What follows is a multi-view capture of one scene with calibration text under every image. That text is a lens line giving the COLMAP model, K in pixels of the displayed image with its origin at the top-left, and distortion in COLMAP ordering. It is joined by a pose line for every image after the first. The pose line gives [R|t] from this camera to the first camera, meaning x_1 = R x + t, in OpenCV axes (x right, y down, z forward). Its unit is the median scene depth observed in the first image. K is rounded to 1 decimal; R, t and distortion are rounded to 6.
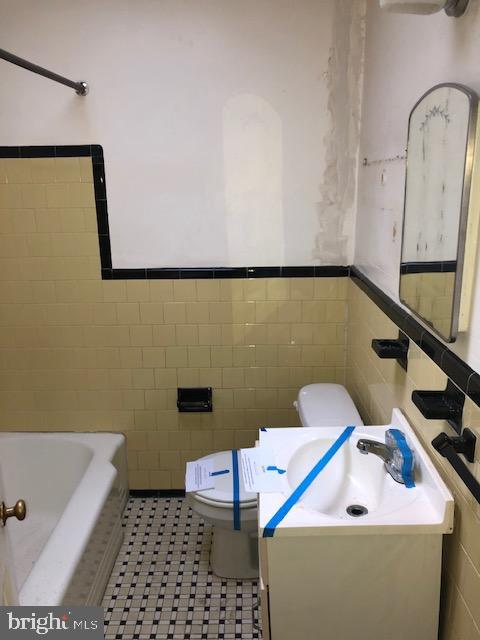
lens RADIAL K [[535.2, 0, 236.0], [0, 535.2, 313.5], [0, 0, 1]] dist [0.031681, -0.027926]
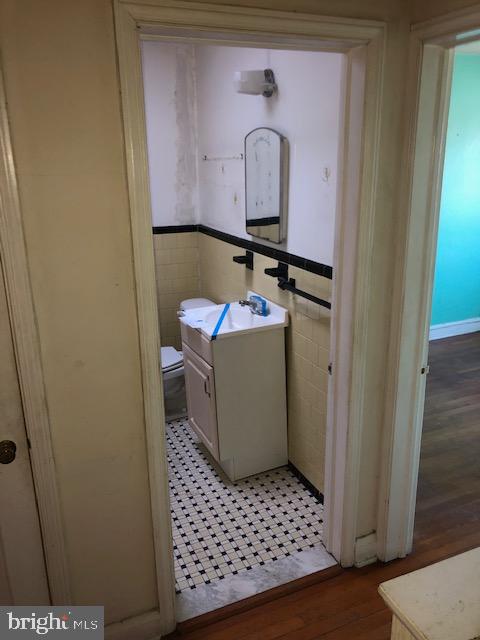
lens RADIAL K [[535.2, 0, 240.7], [0, 535.2, 323.9], [0, 0, 1]] dist [0.031681, -0.027926]
pose [[0.905398, -0.122938, 0.406375, -0.380648], [0.104337, 0.992234, 0.067713, 0.117934], [-0.411544, -0.018907, 0.911194, -0.537250]]
